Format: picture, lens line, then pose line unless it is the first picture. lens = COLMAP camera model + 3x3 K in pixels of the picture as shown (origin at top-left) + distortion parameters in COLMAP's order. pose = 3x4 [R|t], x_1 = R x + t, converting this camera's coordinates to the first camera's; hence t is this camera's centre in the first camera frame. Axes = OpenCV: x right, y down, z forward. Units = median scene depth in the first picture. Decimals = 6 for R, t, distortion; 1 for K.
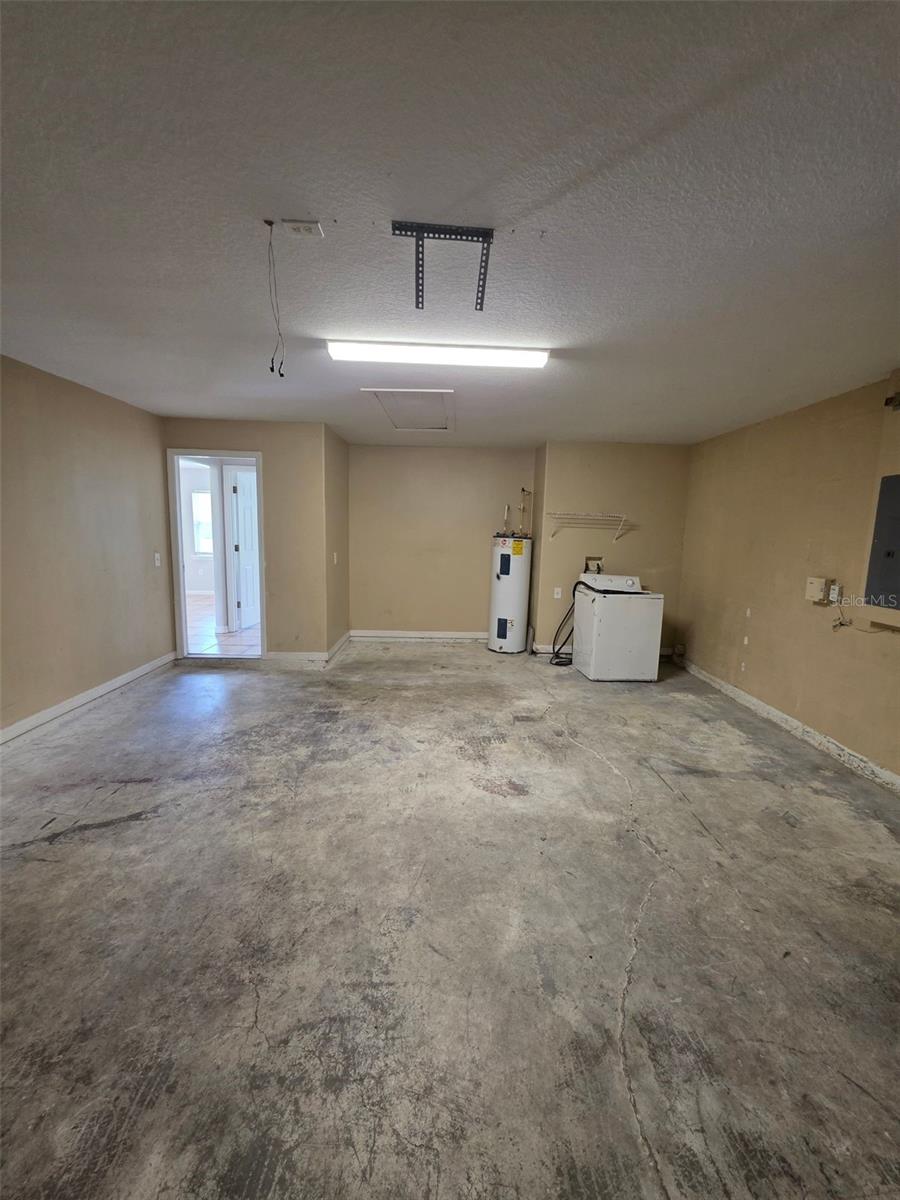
lens RADIAL K [[478.4, 0, 454.1], [0, 478.4, 596.7], [0, 0, 1]] dist [-0.002625, 0.001577]
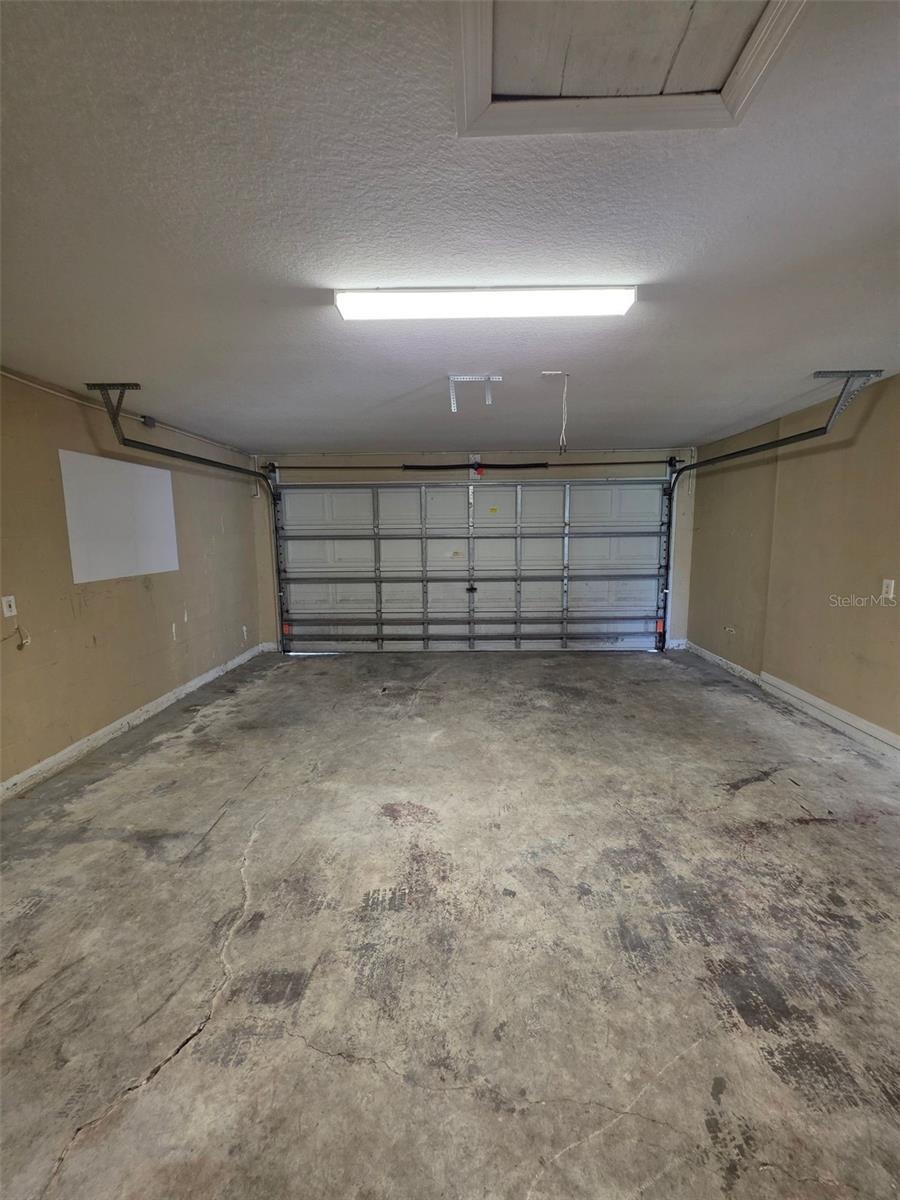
lens RADIAL K [[478.4, 0, 455.1], [0, 478.4, 600.5], [0, 0, 1]] dist [-0.002625, 0.001577]
pose [[-0.998827, -0.022007, 0.043121, -0.021195], [-0.009097, 0.960162, 0.279297, -0.233983], [-0.047550, 0.278577, -0.959236, 1.605774]]
